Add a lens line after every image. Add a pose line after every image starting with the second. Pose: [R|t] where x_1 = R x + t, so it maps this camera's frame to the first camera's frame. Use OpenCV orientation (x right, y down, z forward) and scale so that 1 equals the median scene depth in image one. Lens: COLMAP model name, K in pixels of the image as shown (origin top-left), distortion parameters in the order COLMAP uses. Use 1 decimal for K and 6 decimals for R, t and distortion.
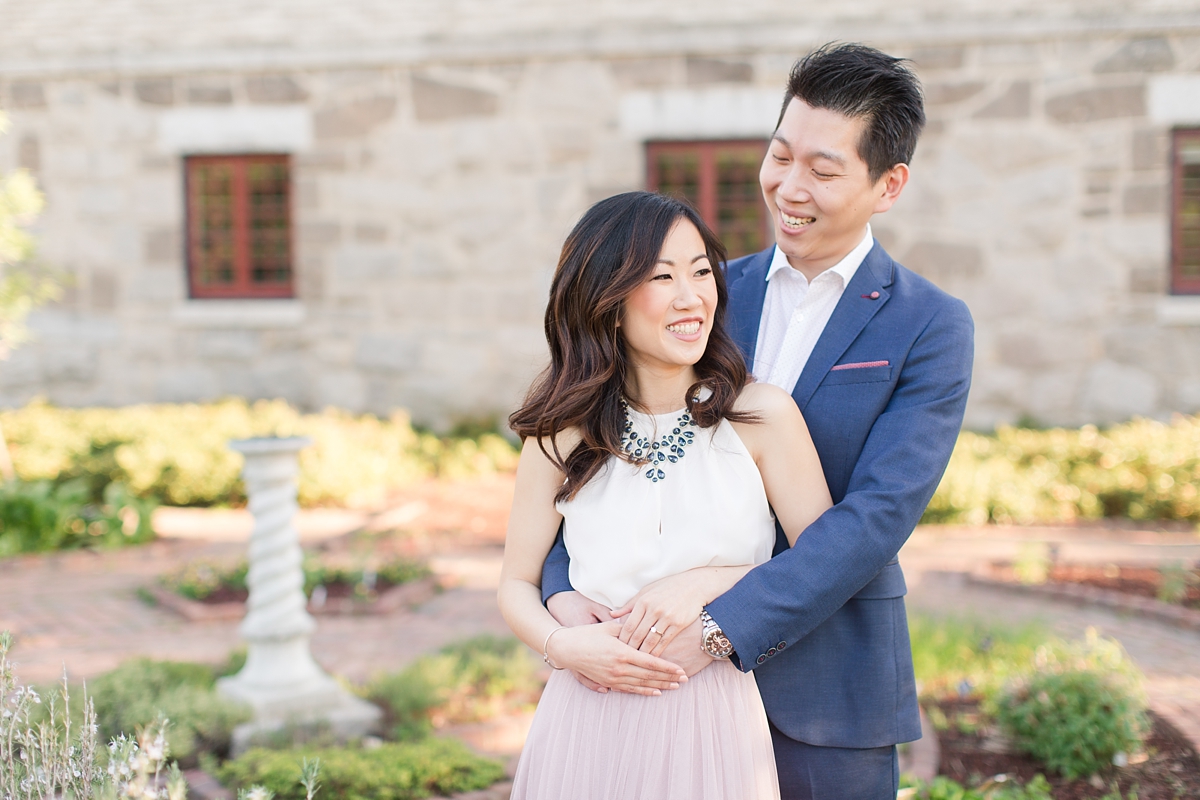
lens RADIAL K [[1771.7, 0, 601.3], [0, 1771.7, 377.8], [0, 0, 1]] dist [0.039674, 0.159241]
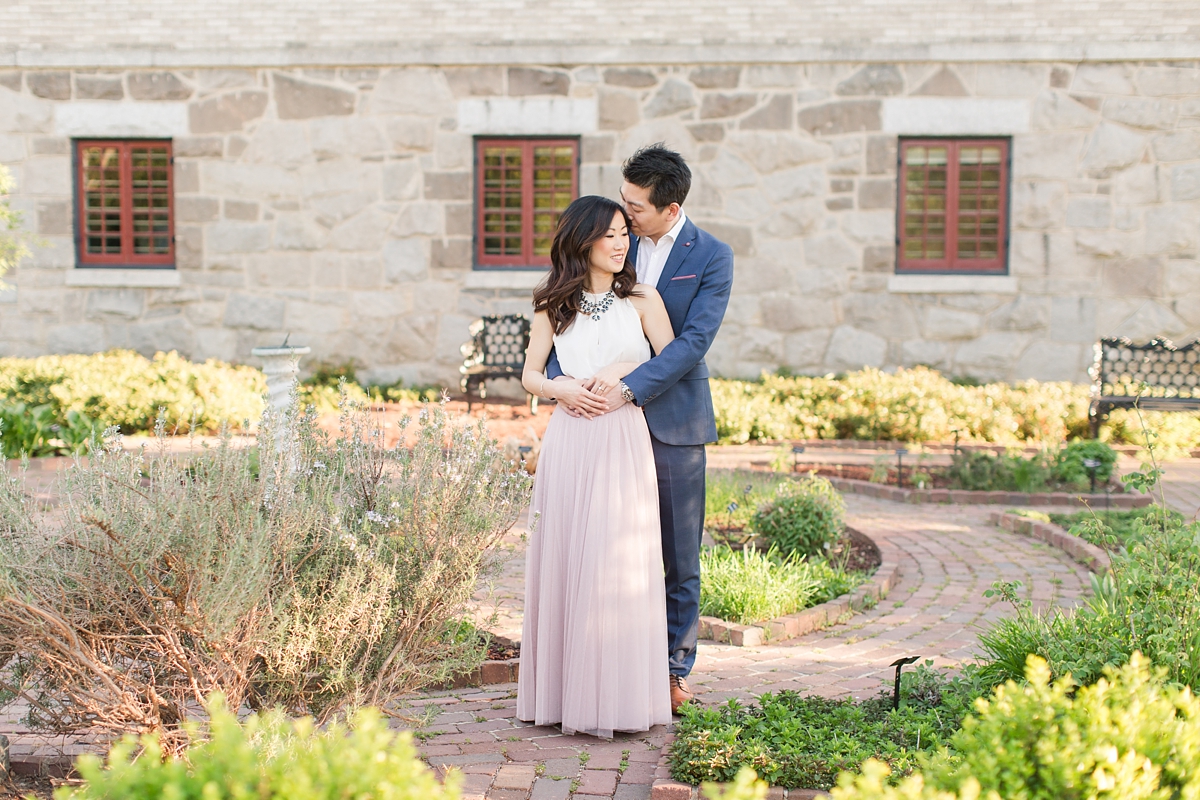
lens RADIAL K [[1717.7, 0, 600.0], [0, 1717.7, 400.0], [0, 0, 1]] dist [0.013666, 0.025065]
pose [[0.992433, 0.003673, 0.122731, -0.035358], [-0.006714, 0.999680, 0.024374, 0.015450], [-0.122602, -0.025014, 0.992141, -0.174390]]
